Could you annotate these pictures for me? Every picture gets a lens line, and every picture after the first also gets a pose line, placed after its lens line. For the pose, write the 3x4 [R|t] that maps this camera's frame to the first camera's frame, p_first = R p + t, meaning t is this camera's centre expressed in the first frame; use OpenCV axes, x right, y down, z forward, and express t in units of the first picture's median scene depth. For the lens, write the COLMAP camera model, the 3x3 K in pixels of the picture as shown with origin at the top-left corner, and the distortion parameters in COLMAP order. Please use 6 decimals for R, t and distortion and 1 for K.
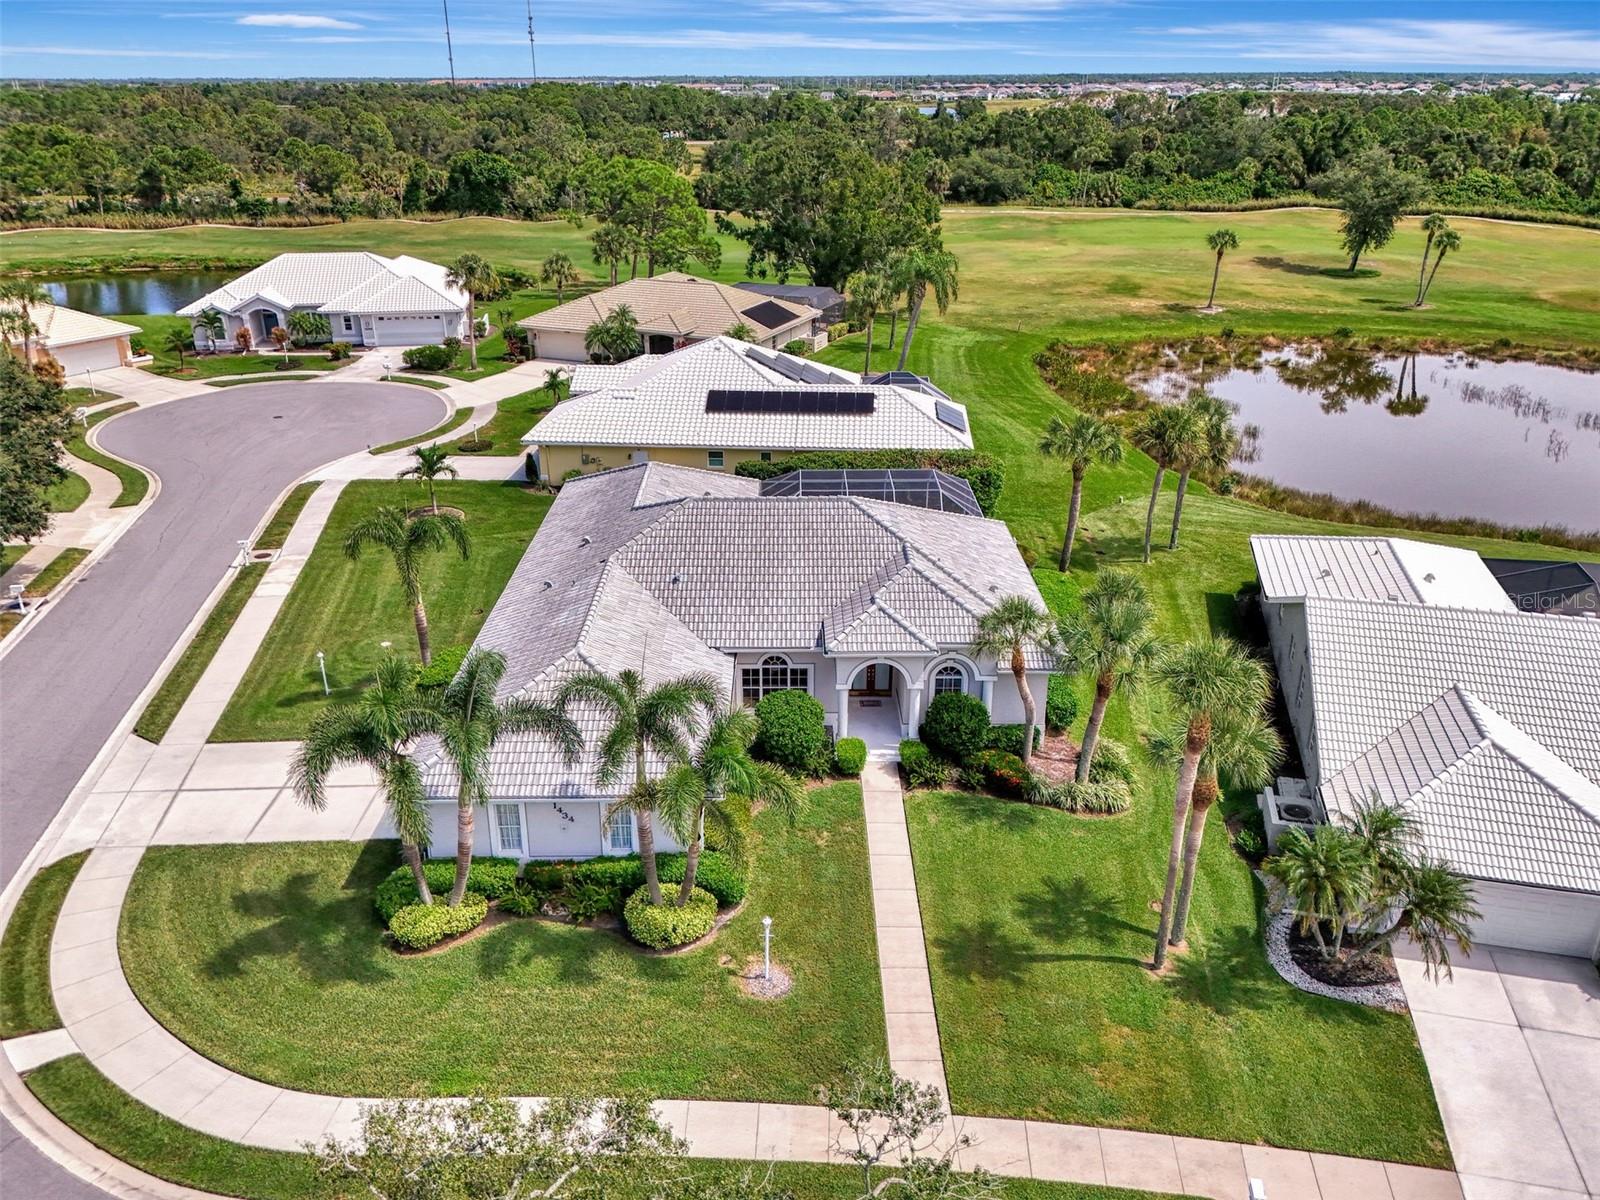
lens RADIAL K [[1212.0, 0, 779.4], [0, 1212.0, 595.3], [0, 0, 1]] dist [0.099776, -0.092518]
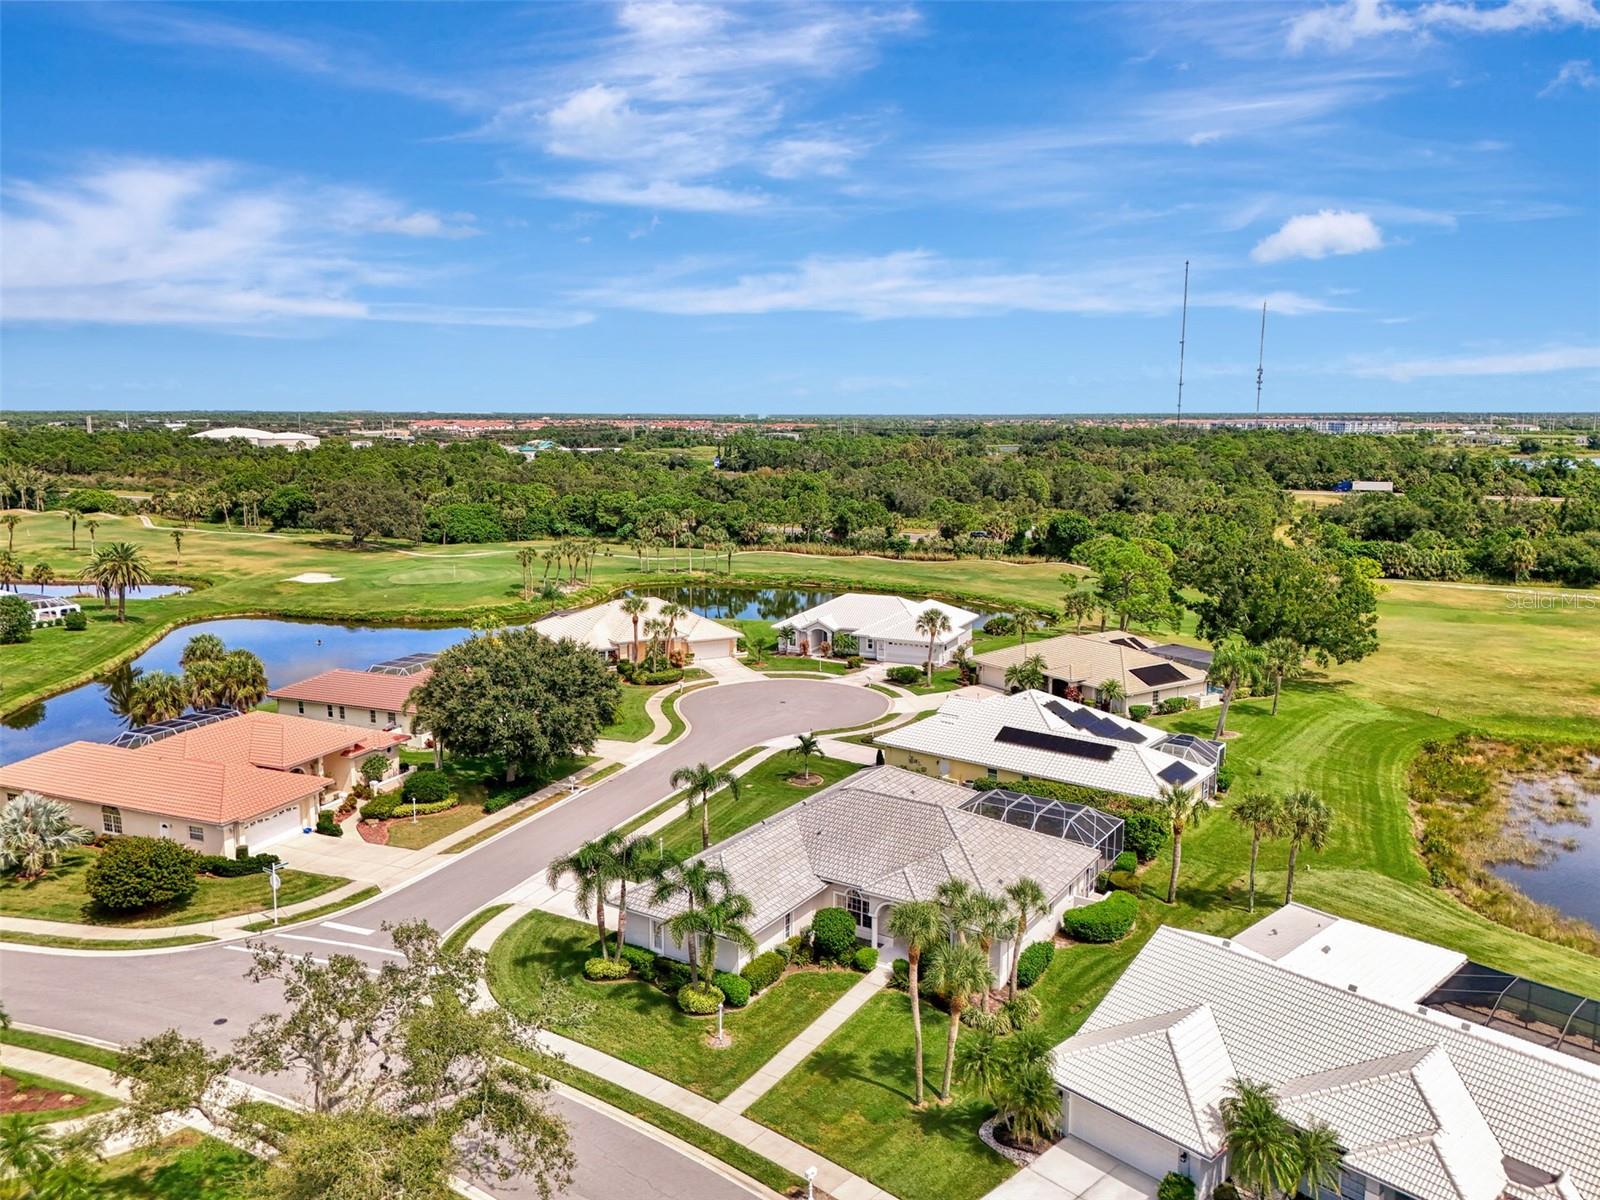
lens RADIAL K [[1160.4, 0, 790.6], [0, 1160.4, 600.3], [0, 0, 1]] dist [0.090346, -0.082741]
pose [[0.844965, 0.091507, -0.526936, 0.427306], [-0.214920, 0.960298, -0.177870, -0.016209], [0.489739, 0.263543, 0.831084, -0.274262]]
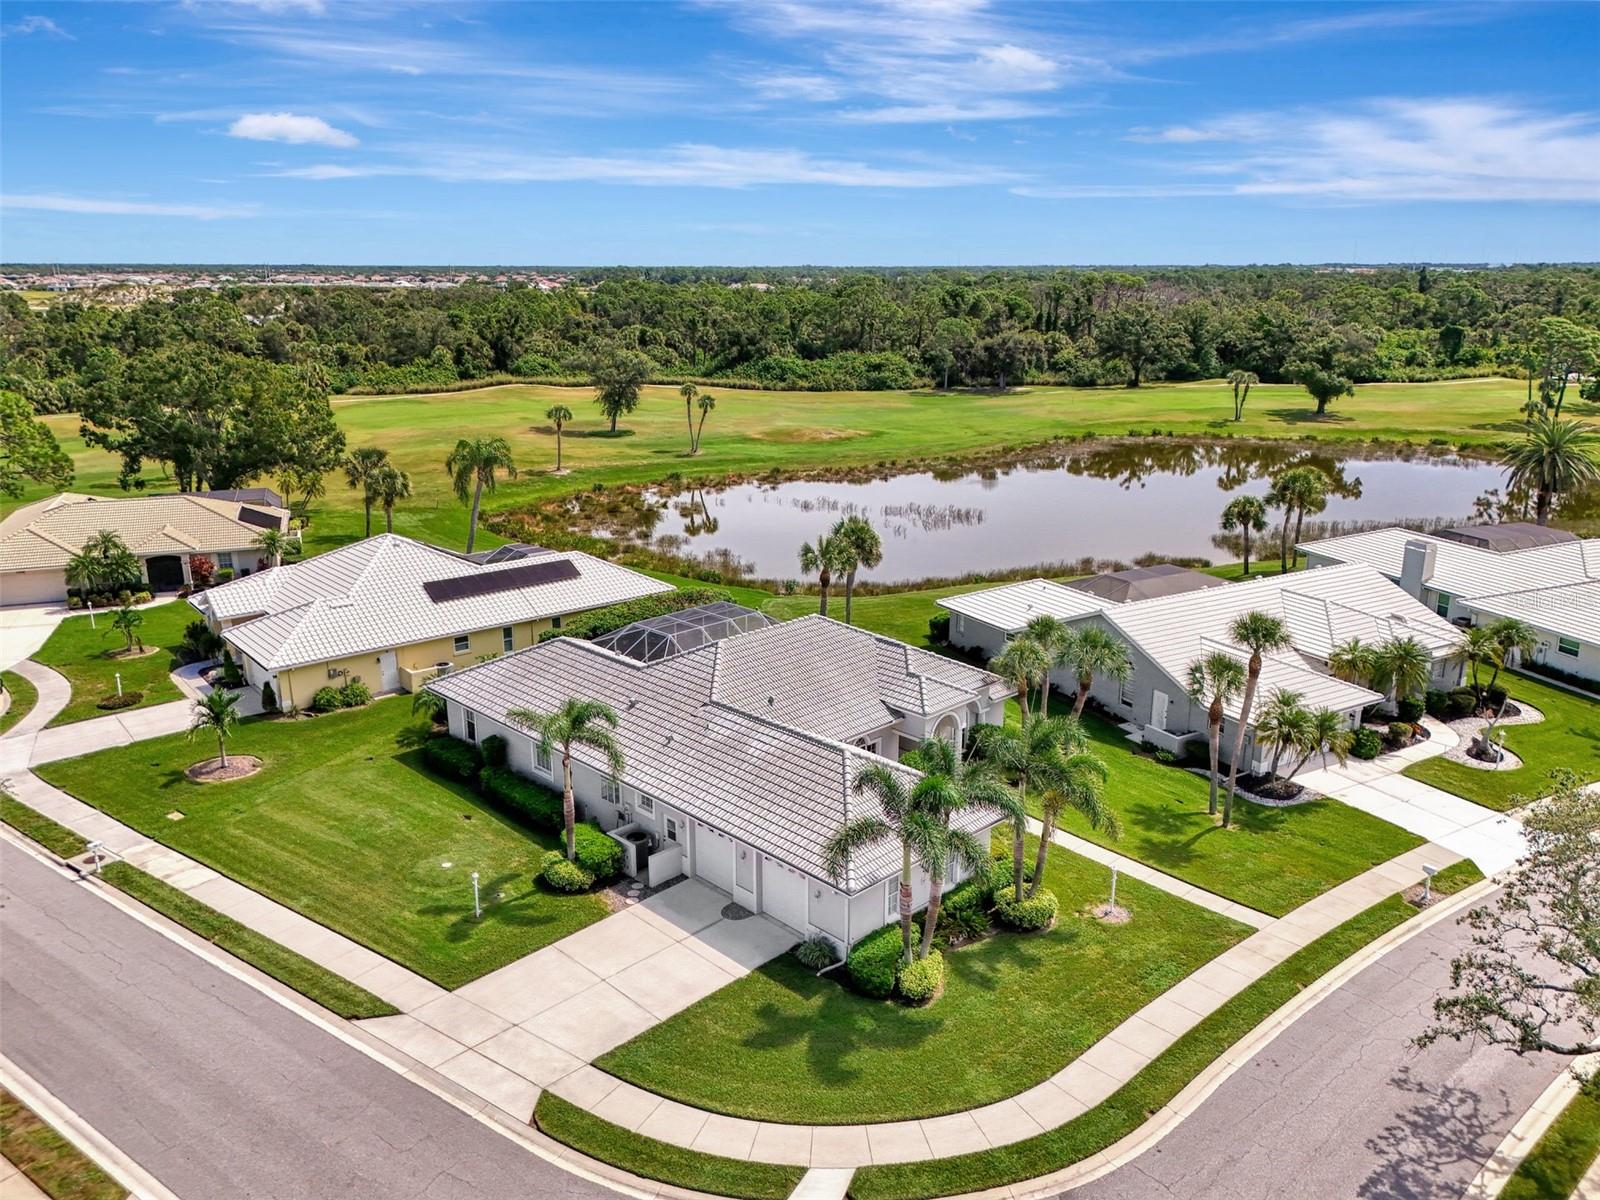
lens RADIAL K [[1190.3, 0, 793.9], [0, 1190.3, 622.0], [0, 0, 1]] dist [0.123705, -0.204464]
pose [[0.723294, -0.197934, 0.661565, -0.504334], [0.270860, 0.962584, -0.008138, -0.045148], [-0.635201, 0.185078, 0.749844, 0.052747]]
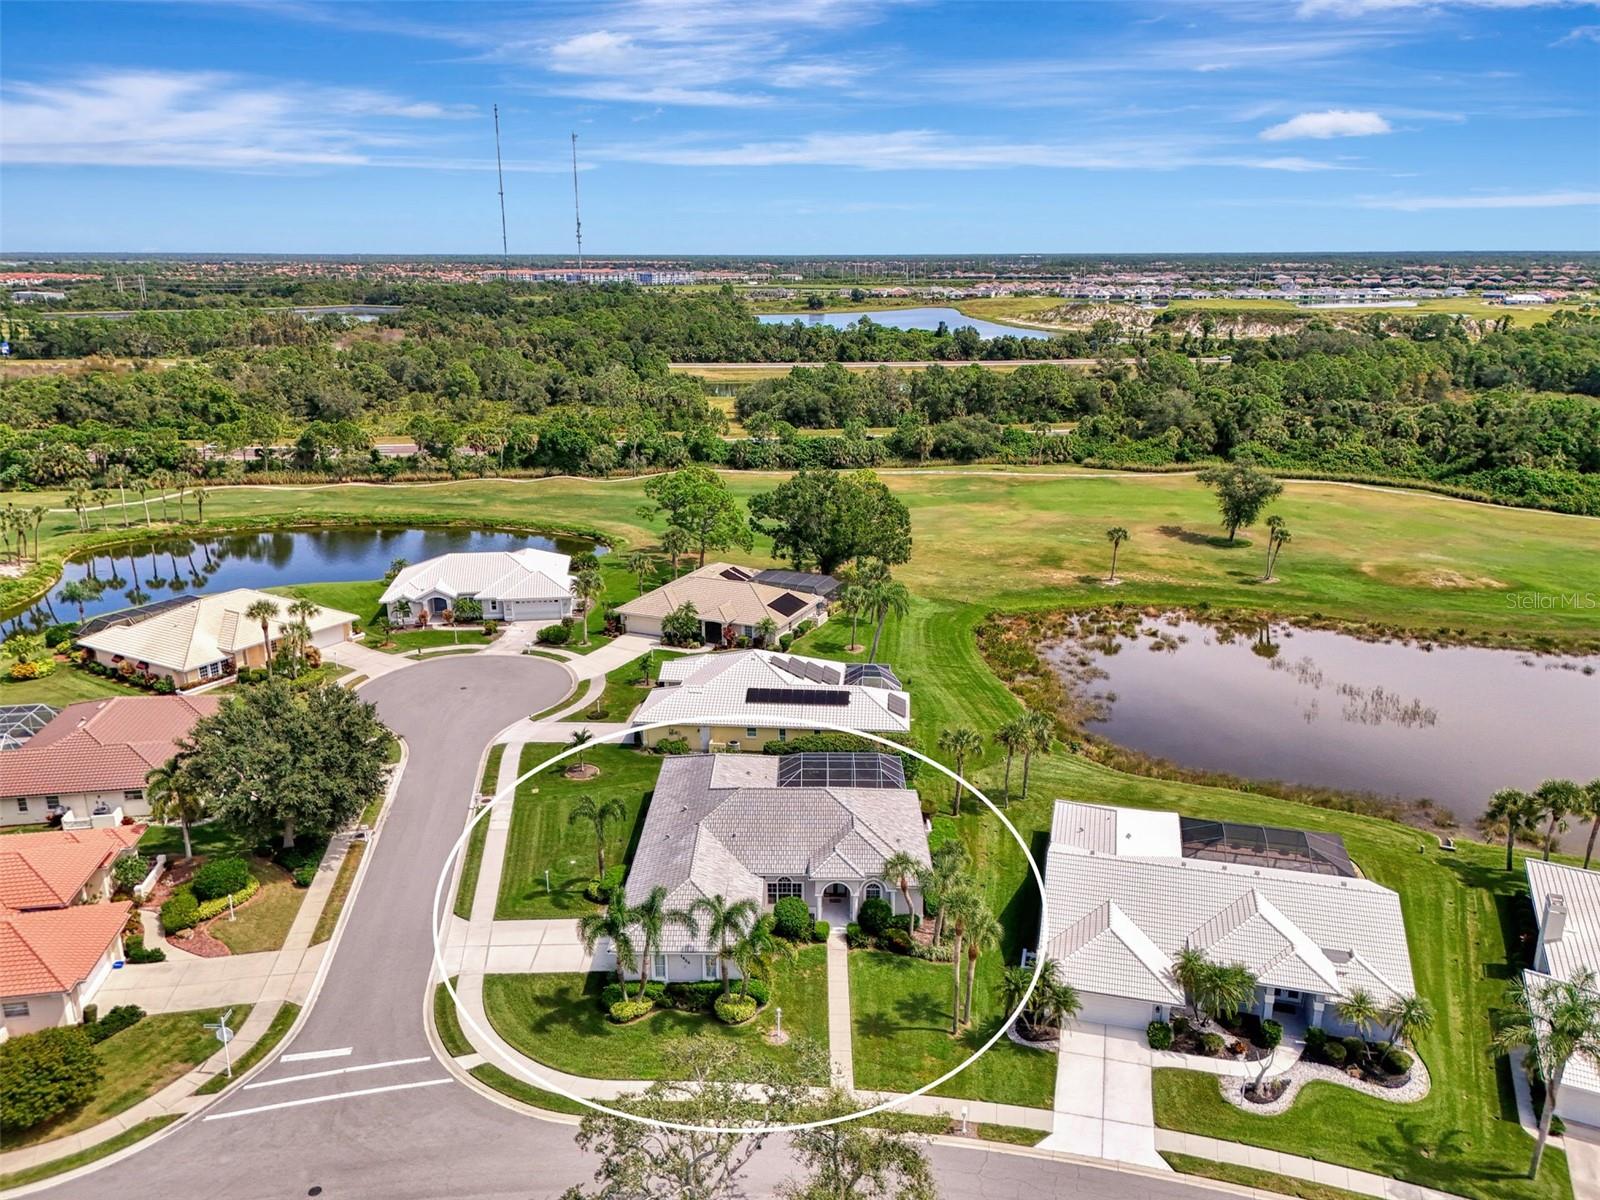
lens RADIAL K [[1155.5, 0, 781.1], [0, 1155.5, 636.2], [0, 0, 1]] dist [0.136199, -0.176333]
pose [[0.999836, 0.003012, -0.017830, 0.013322], [-0.004603, 0.995941, -0.089891, -0.099854], [0.017487, 0.089958, 0.995792, -0.534861]]
